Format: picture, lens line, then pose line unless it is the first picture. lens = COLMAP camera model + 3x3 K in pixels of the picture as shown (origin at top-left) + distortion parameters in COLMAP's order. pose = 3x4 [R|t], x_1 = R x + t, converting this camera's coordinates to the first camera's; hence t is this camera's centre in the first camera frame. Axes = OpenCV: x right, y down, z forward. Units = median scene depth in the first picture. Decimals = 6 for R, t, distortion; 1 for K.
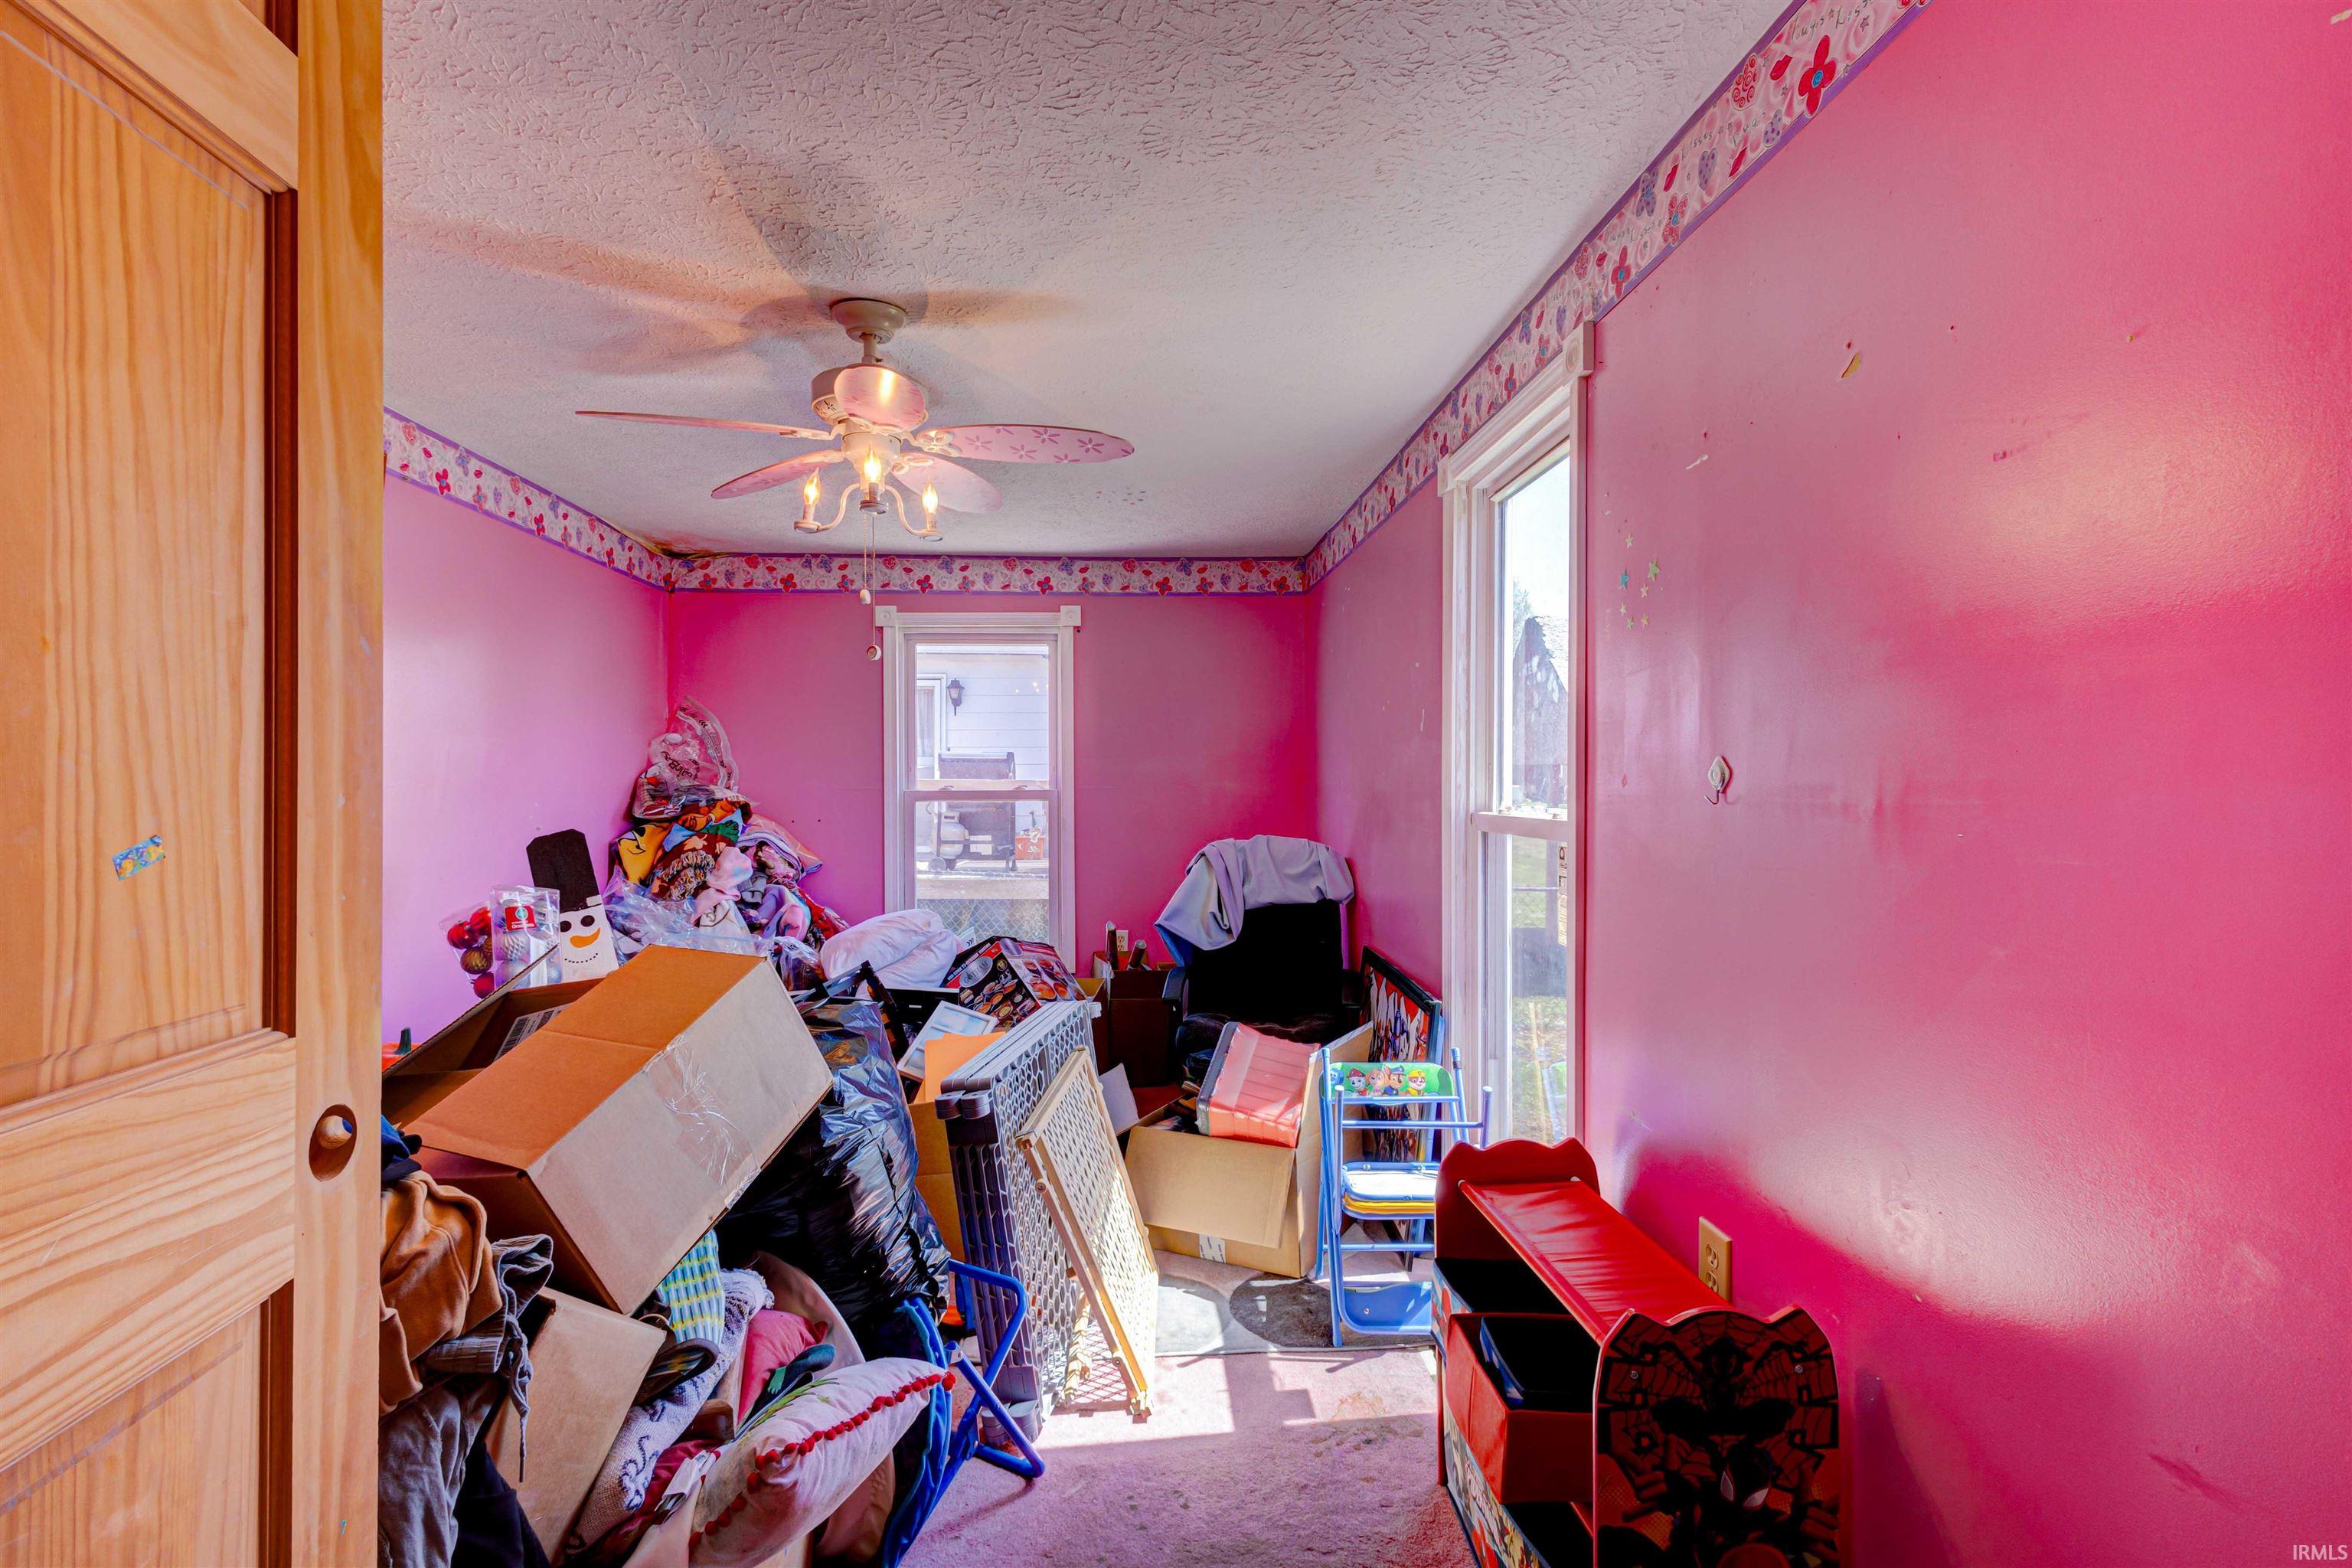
lens RADIAL K [[1088.8, 0, 1175.3], [0, 1088.8, 781.2], [0, 0, 1]] dist [0.010256, -0.002135]
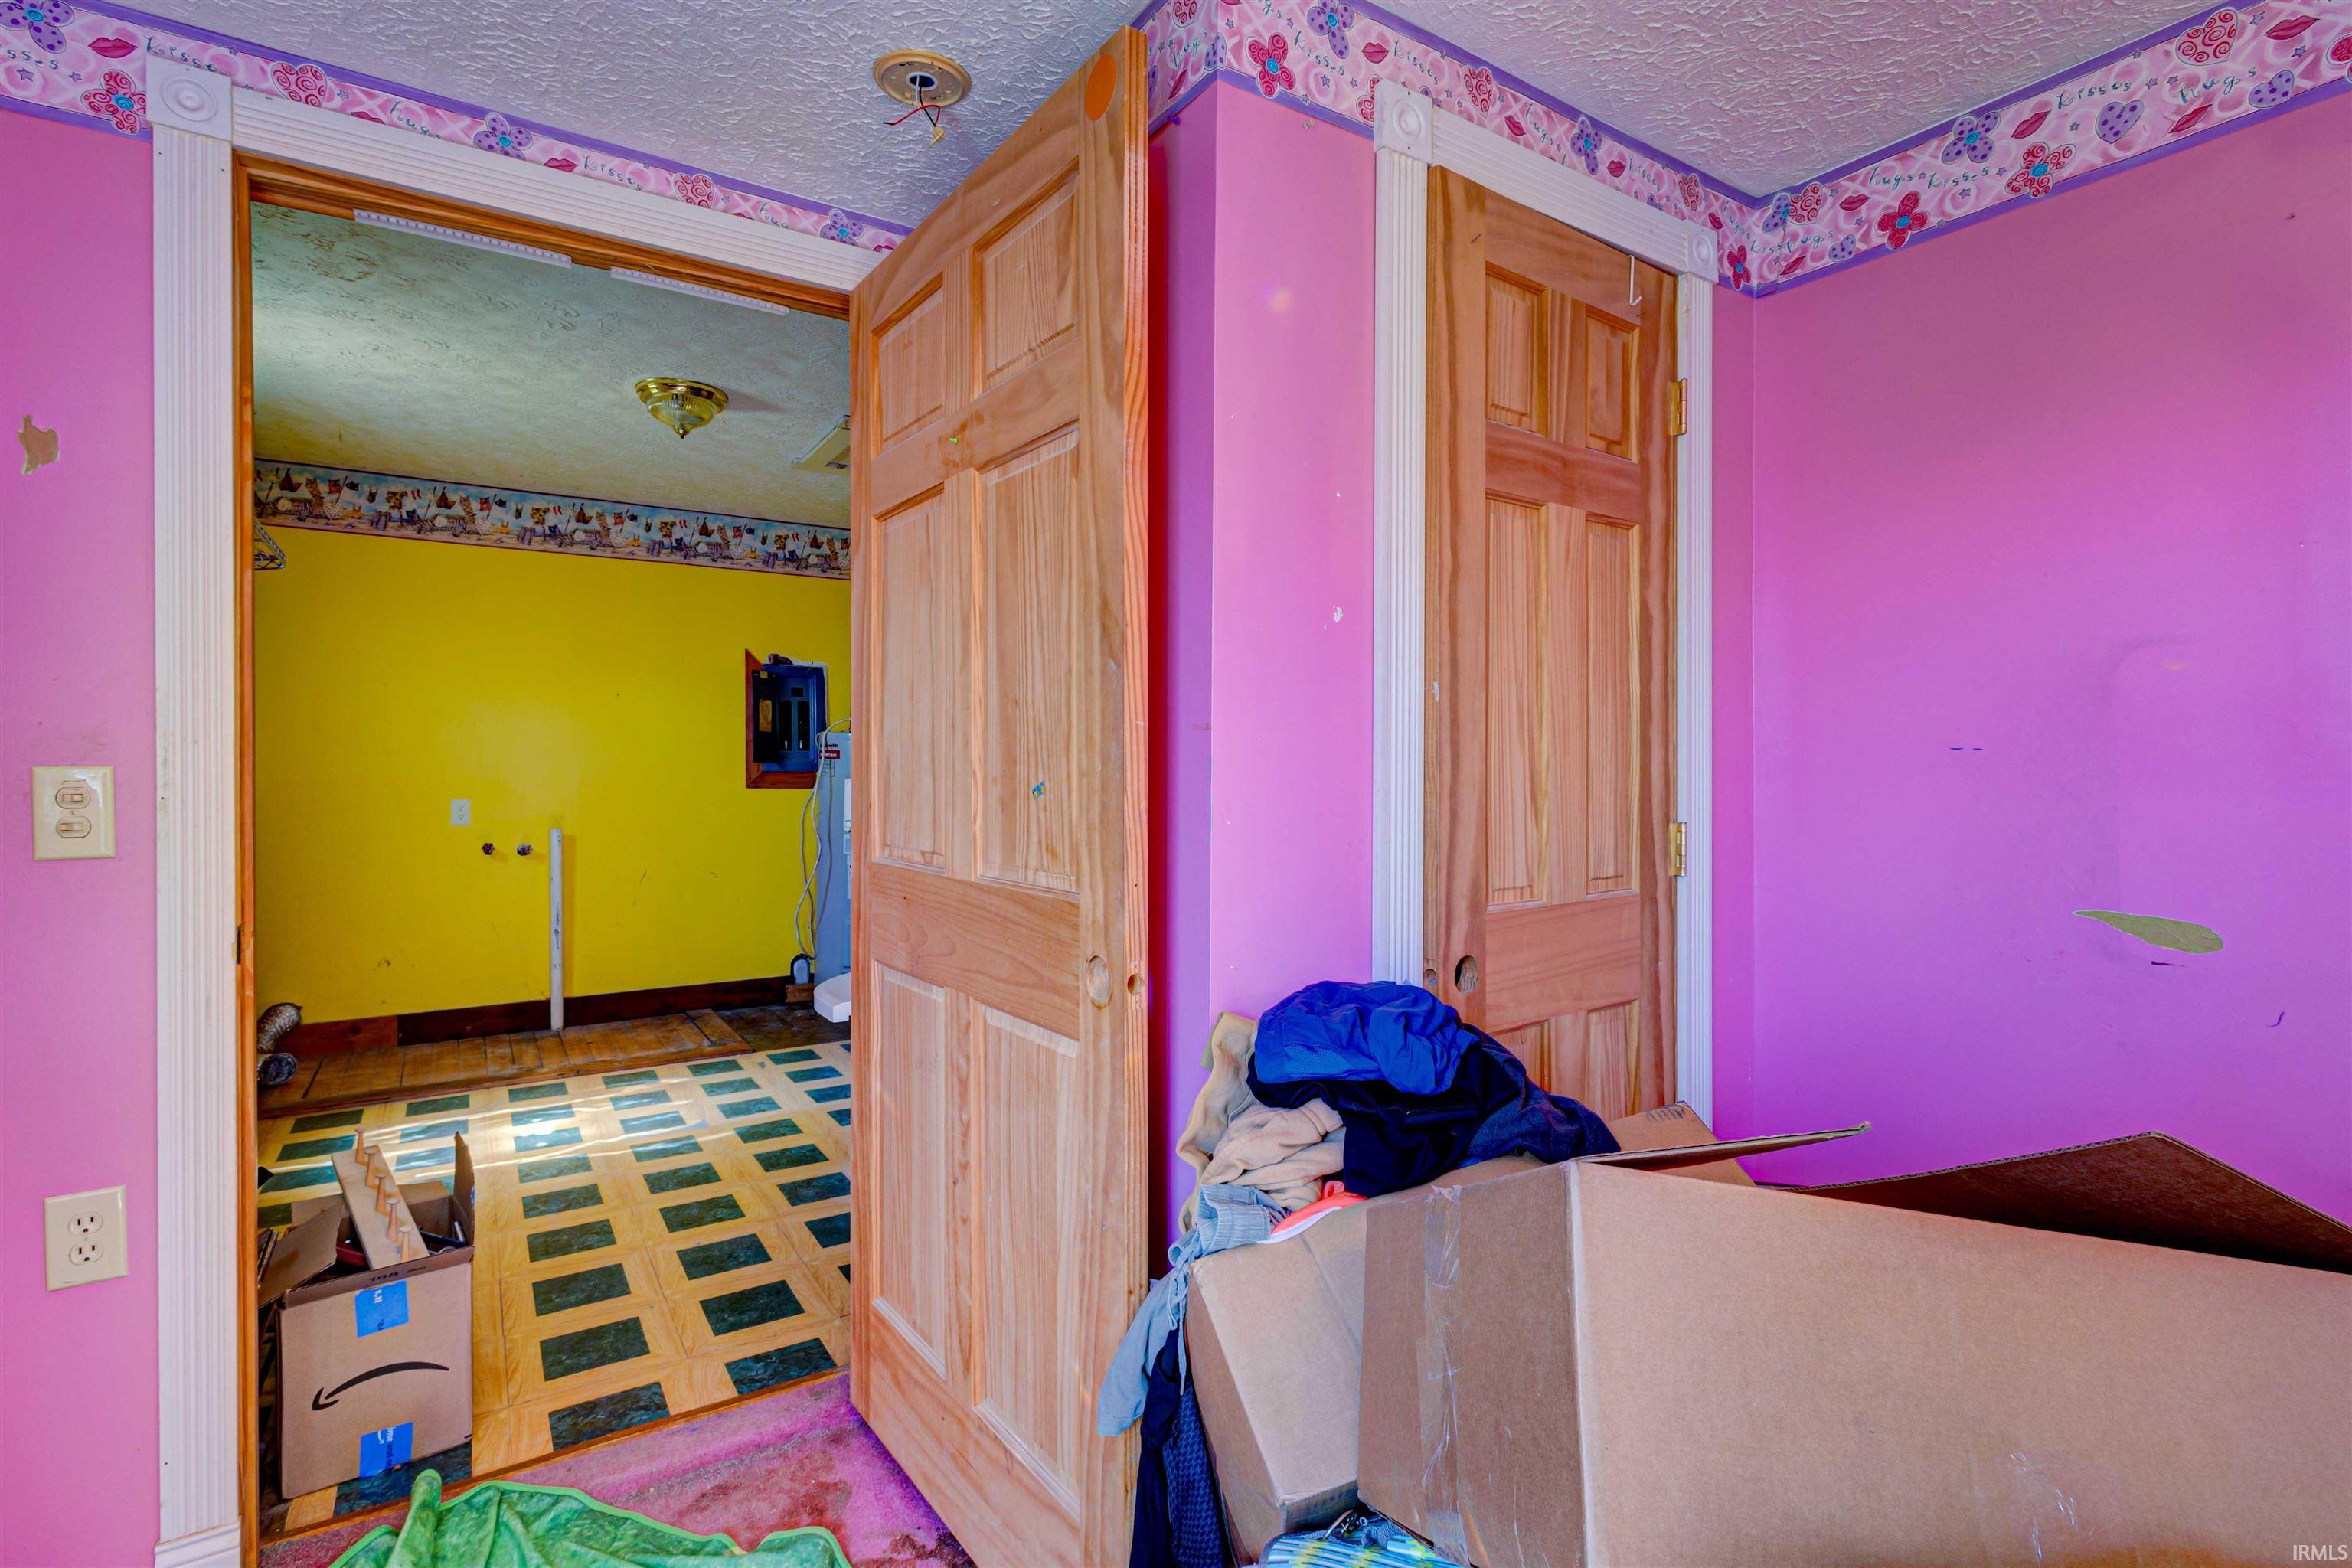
lens RADIAL K [[1088.8, 0, 1178.1], [0, 1088.8, 776.5], [0, 0, 1]] dist [0.010256, -0.002135]
pose [[-0.859176, -0.002188, -0.511676, -0.058036], [-0.009031, 0.999900, 0.010890, 0.009210], [0.511601, 0.013977, -0.859110, 1.242113]]
